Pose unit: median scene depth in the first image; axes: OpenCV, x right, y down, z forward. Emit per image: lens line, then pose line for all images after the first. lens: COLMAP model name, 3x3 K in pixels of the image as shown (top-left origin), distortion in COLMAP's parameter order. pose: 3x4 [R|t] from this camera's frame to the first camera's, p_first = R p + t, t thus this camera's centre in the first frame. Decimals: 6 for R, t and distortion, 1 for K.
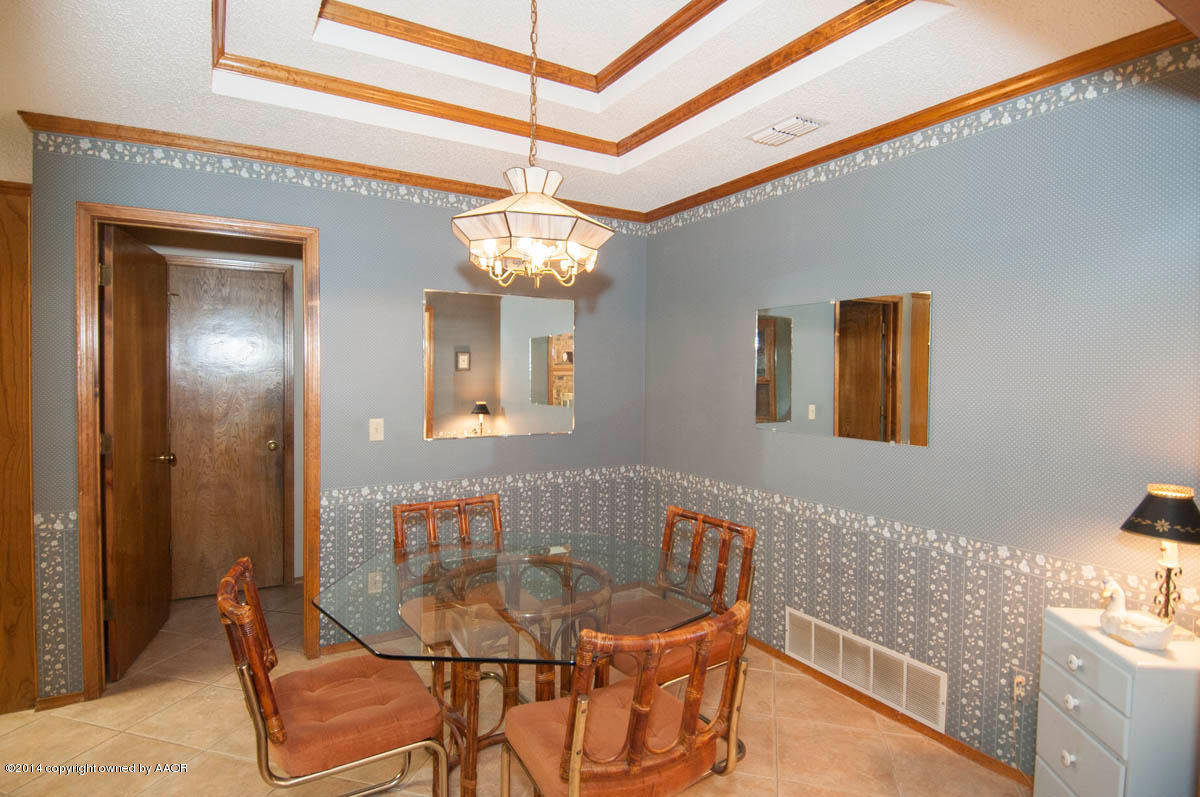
lens RADIAL K [[630.2, 0, 601.6], [0, 630.2, 390.4], [0, 0, 1]] dist [0.044792, -0.050103]
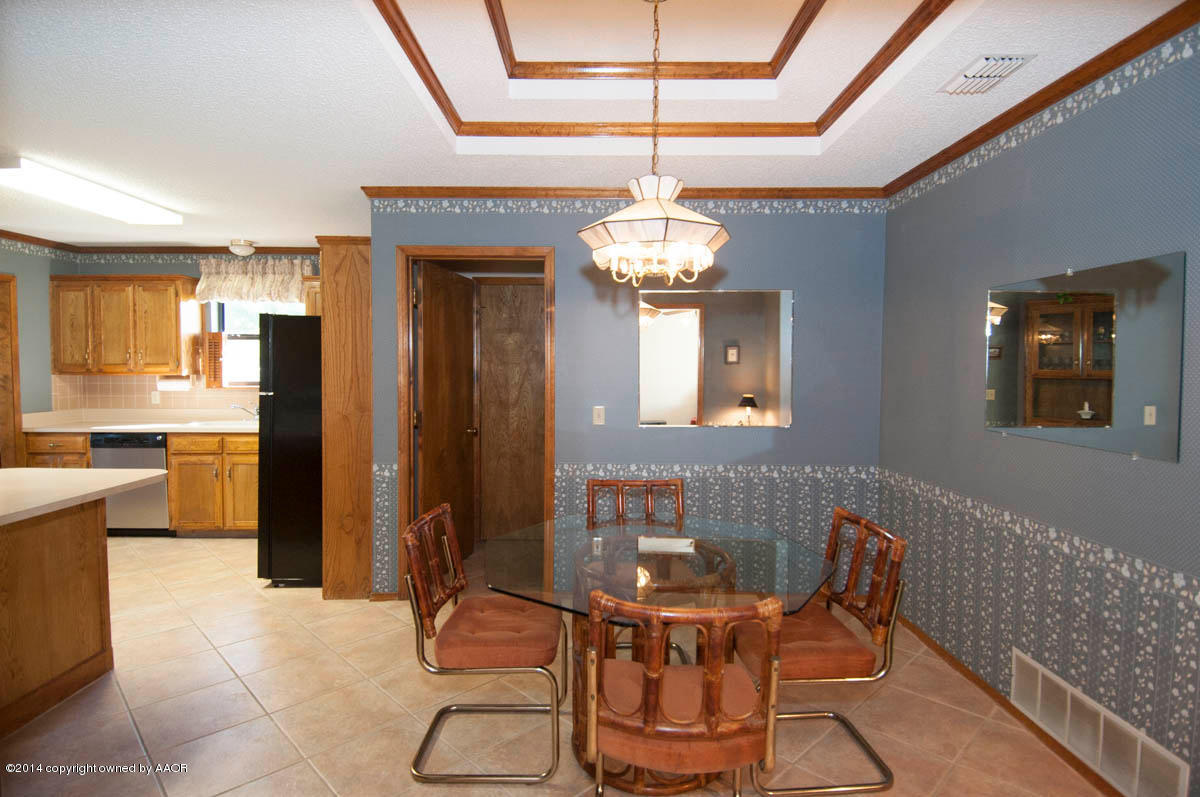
lens RADIAL K [[630.2, 0, 601.6], [0, 630.2, 390.4], [0, 0, 1]] dist [0.044792, -0.050103]
pose [[0.856722, 0.015168, -0.515556, 0.277375], [-0.010536, 0.999874, 0.011907, 0.003175], [0.515671, -0.004769, 0.856773, 0.018884]]
